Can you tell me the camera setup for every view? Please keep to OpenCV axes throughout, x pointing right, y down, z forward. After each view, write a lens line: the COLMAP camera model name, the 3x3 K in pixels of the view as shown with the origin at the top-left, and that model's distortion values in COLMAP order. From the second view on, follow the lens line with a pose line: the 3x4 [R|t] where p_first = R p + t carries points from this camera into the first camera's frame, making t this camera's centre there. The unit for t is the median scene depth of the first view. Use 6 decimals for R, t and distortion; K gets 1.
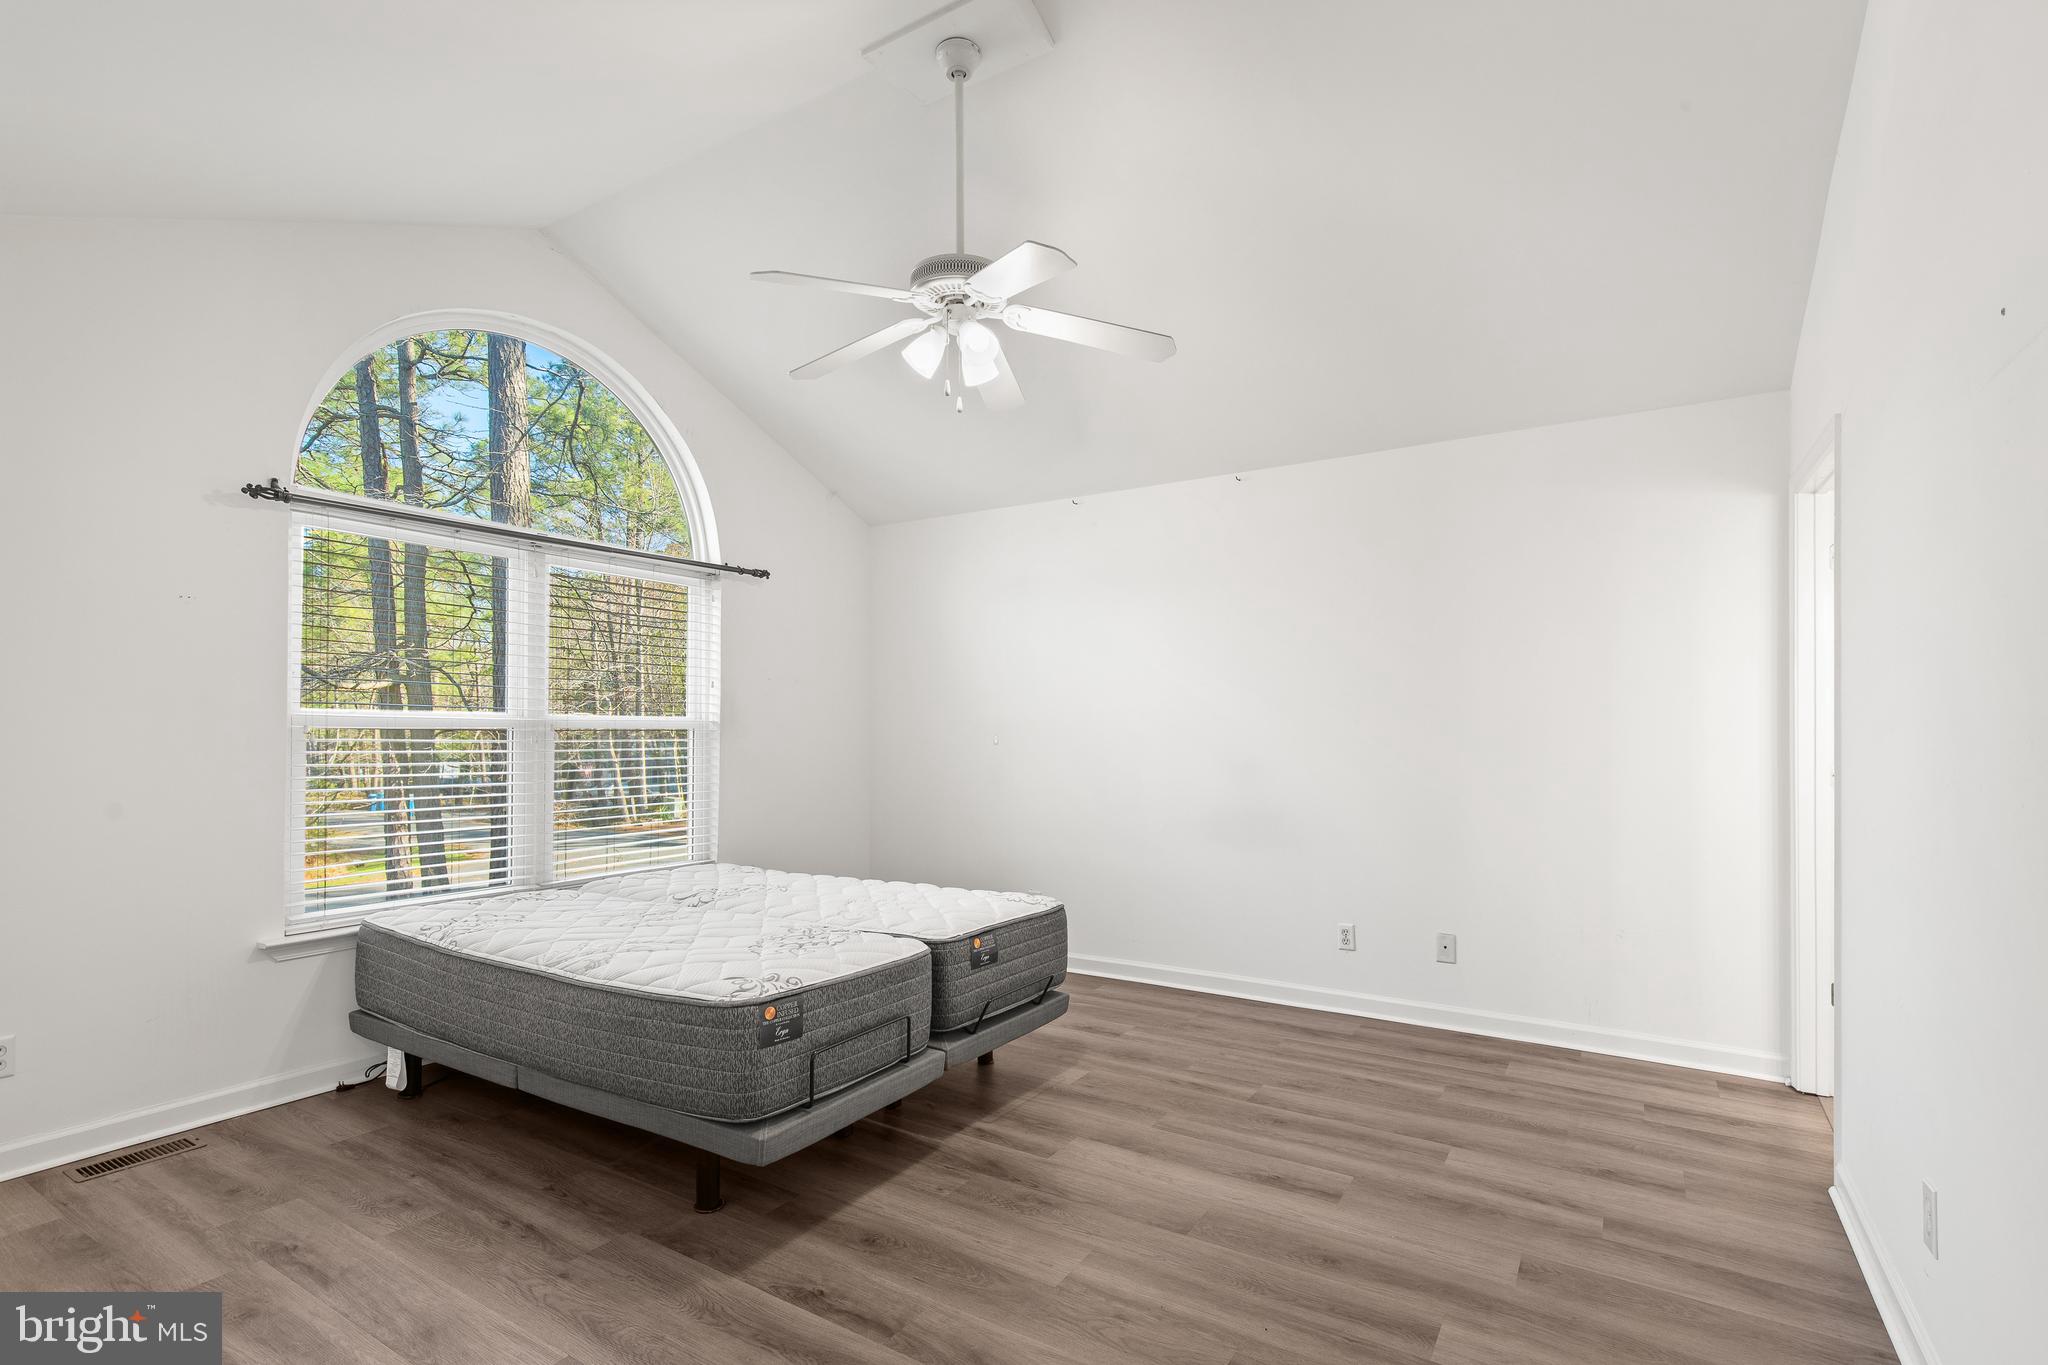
lens RADIAL K [[965.9, 0, 1033.0], [0, 965.9, 737.6], [0, 0, 1]] dist [0.002256, -0.001158]
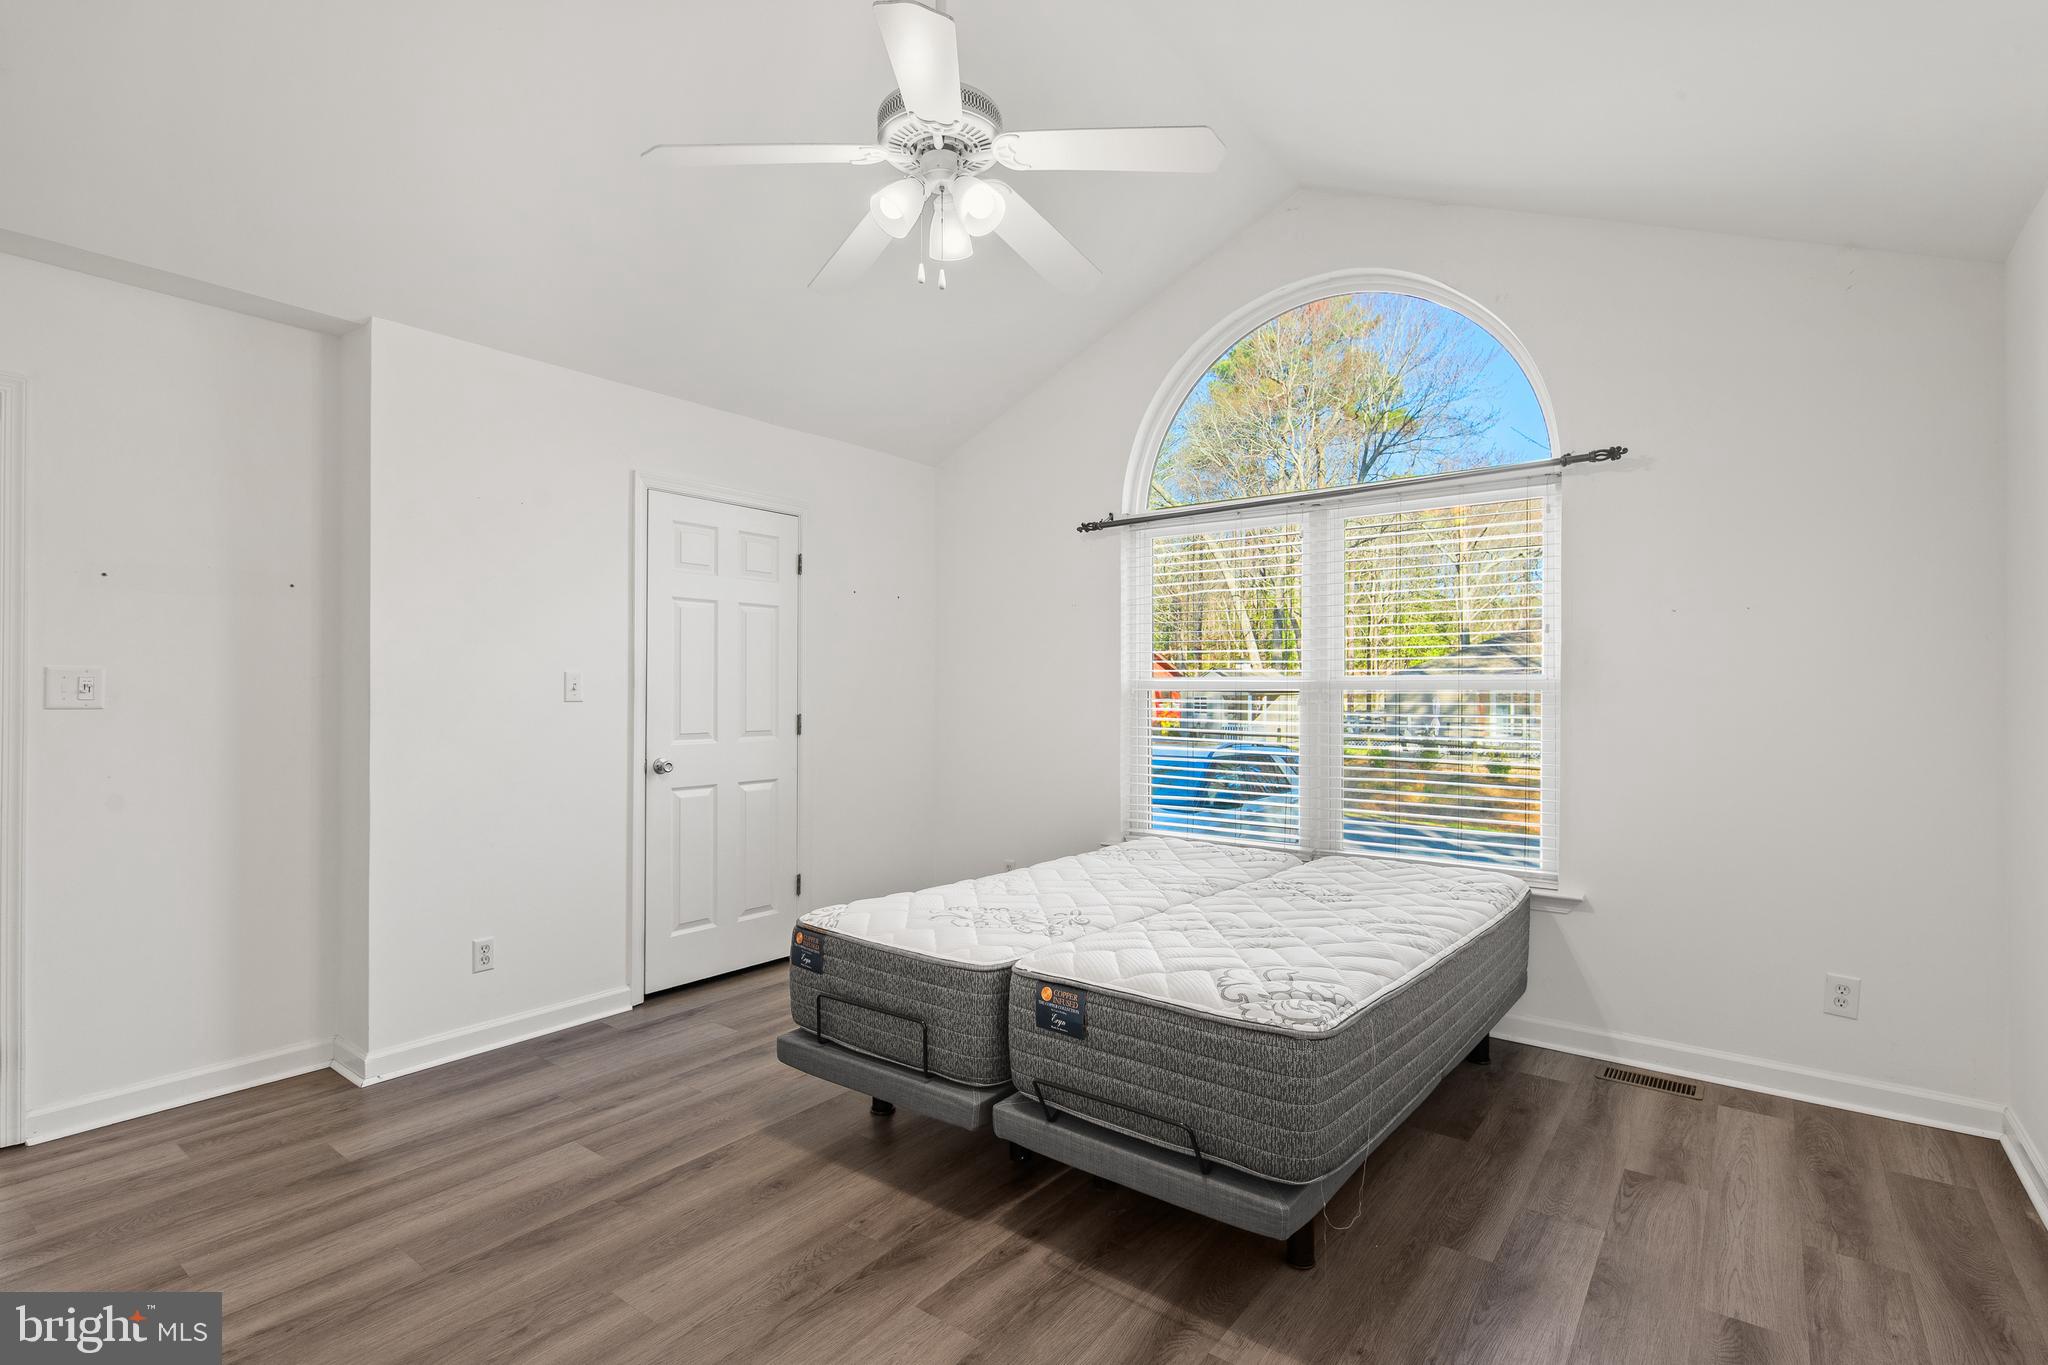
lens RADIAL K [[965.9, 0, 1028.6], [0, 965.9, 695.2], [0, 0, 1]] dist [0.002256, -0.001158]
pose [[-0.096147, 0.000406, -0.995367, 0.685200], [-0.009002, 0.999959, 0.001277, -0.005142], [0.995326, 0.009083, -0.096139, 1.121840]]
